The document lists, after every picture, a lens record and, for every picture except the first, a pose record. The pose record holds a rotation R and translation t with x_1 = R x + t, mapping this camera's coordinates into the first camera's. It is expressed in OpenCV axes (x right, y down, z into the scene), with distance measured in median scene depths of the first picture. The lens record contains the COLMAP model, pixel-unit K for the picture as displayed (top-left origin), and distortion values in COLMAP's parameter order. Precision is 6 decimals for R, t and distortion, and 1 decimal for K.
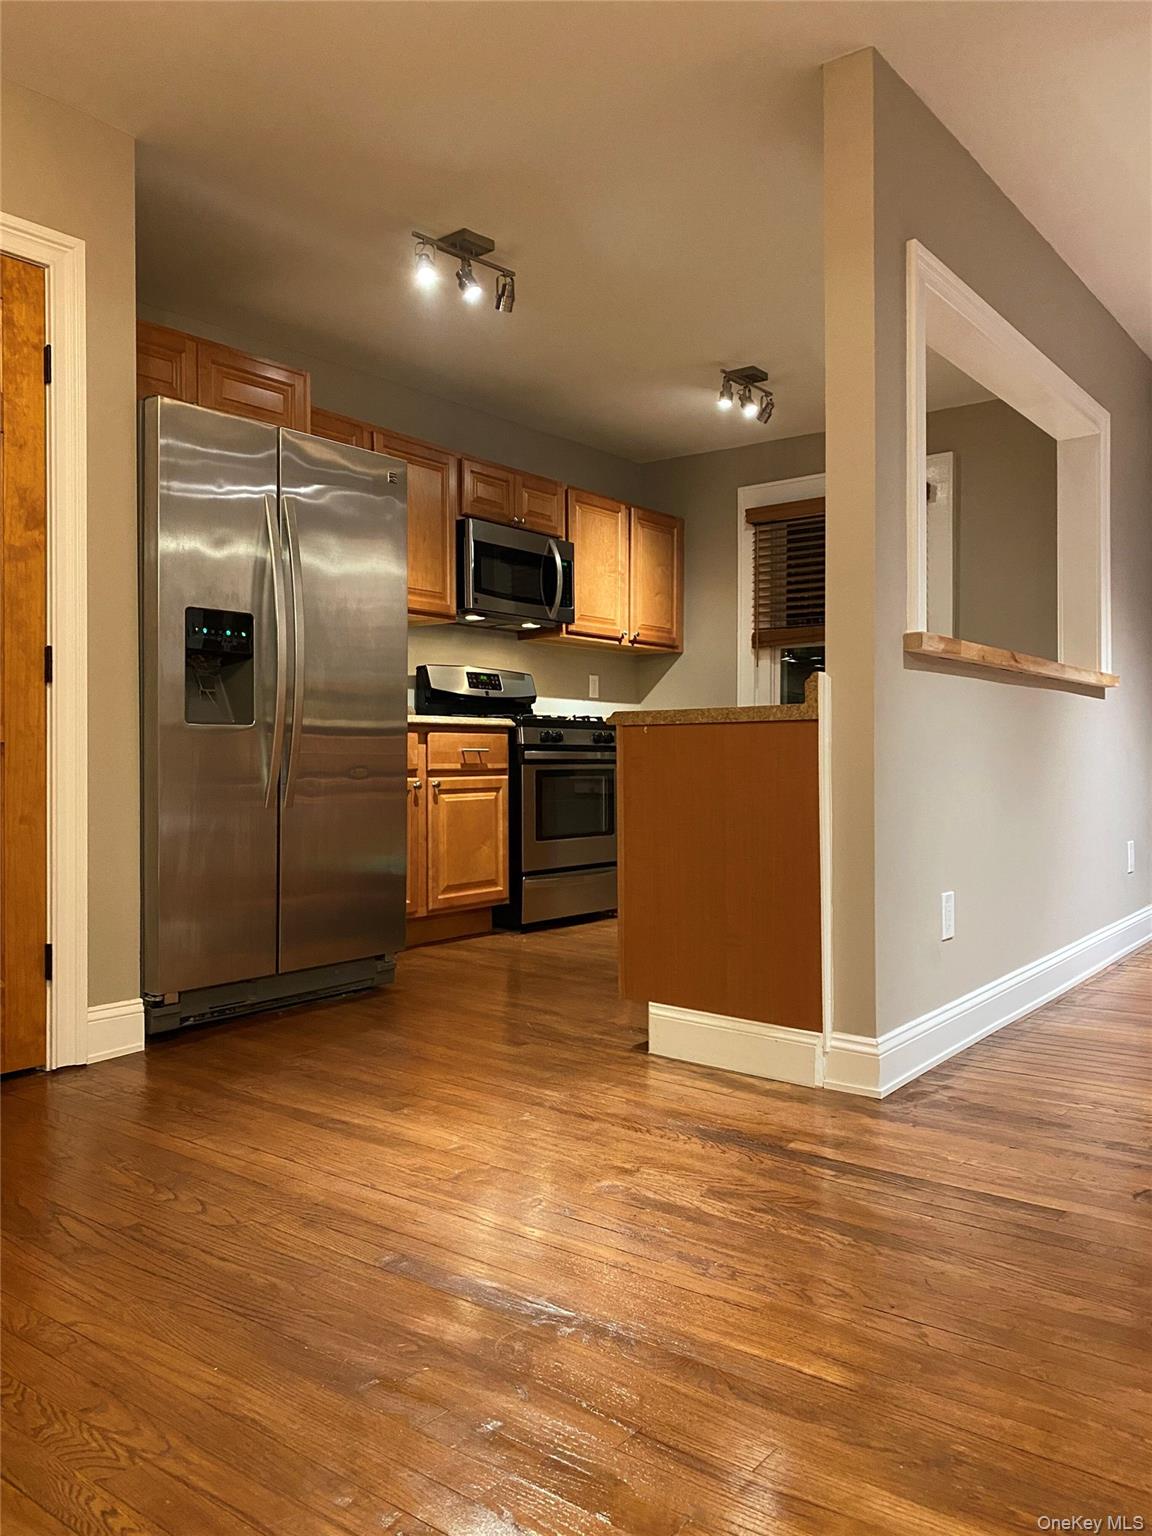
lens RADIAL K [[1170.9, 0, 576.0], [0, 1170.9, 768.0], [0, 0, 1]] dist [0.011018, 0.004265]
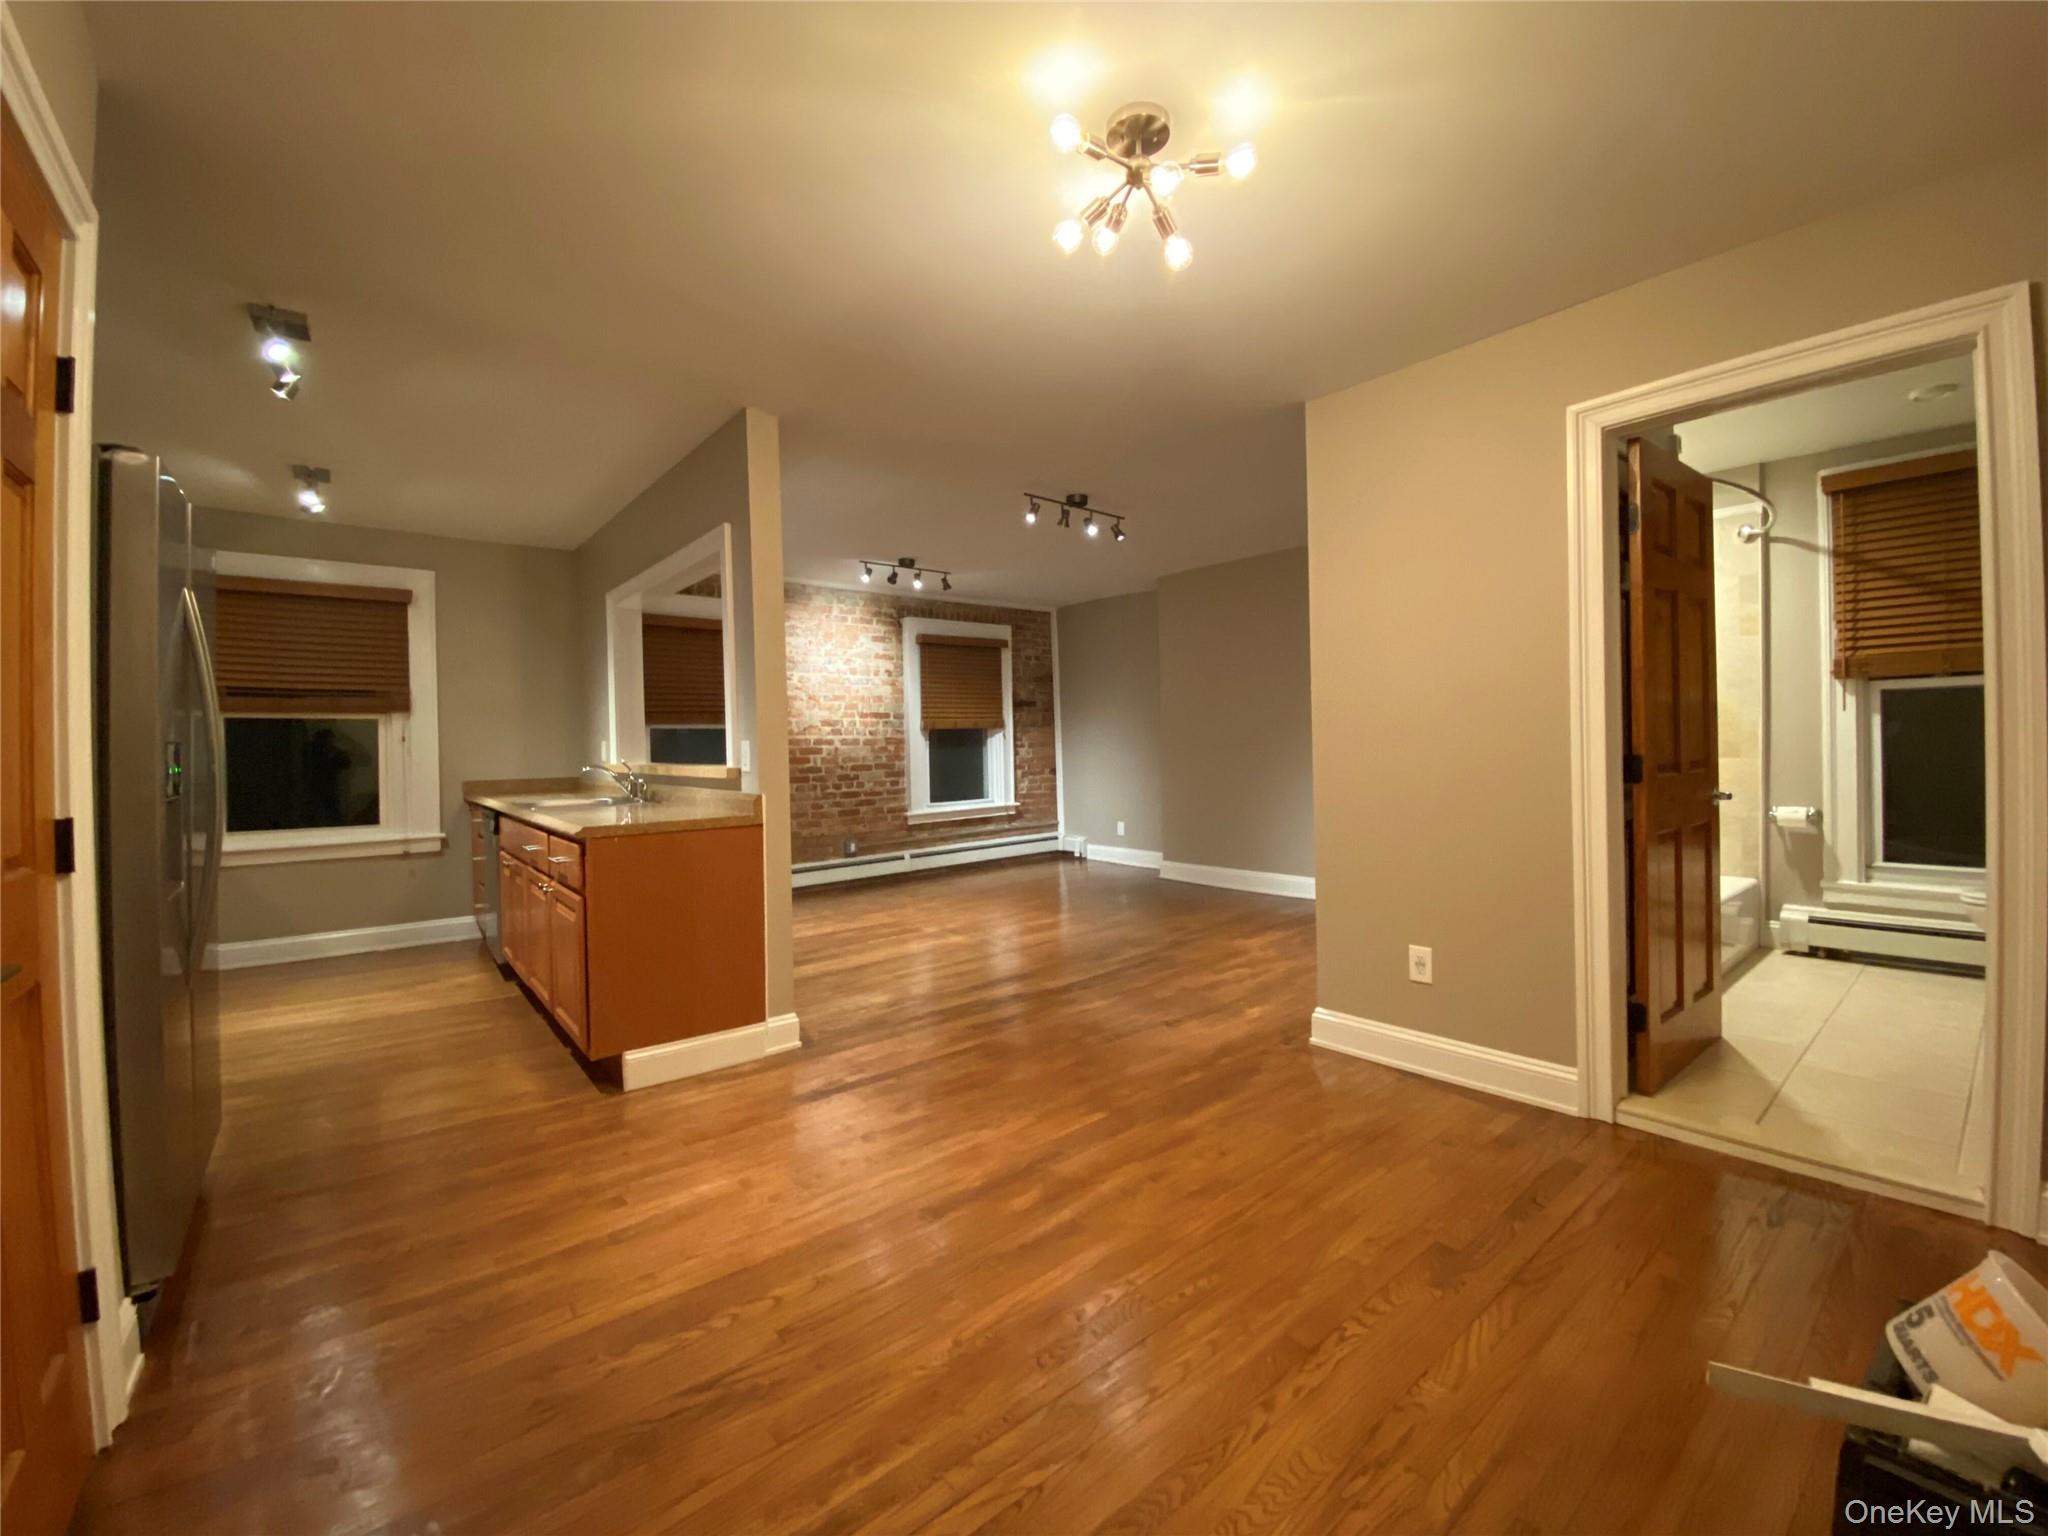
lens RADIAL K [[823.6, 0, 1020.8], [0, 823.6, 756.9], [0, 0, 1]] dist [0.032108, -0.026055]
pose [[0.222162, -0.013503, 0.974916, -0.491840], [0.019206, 0.999771, 0.009470, -0.083948], [-0.974821, 0.016620, 0.222370, 0.249119]]
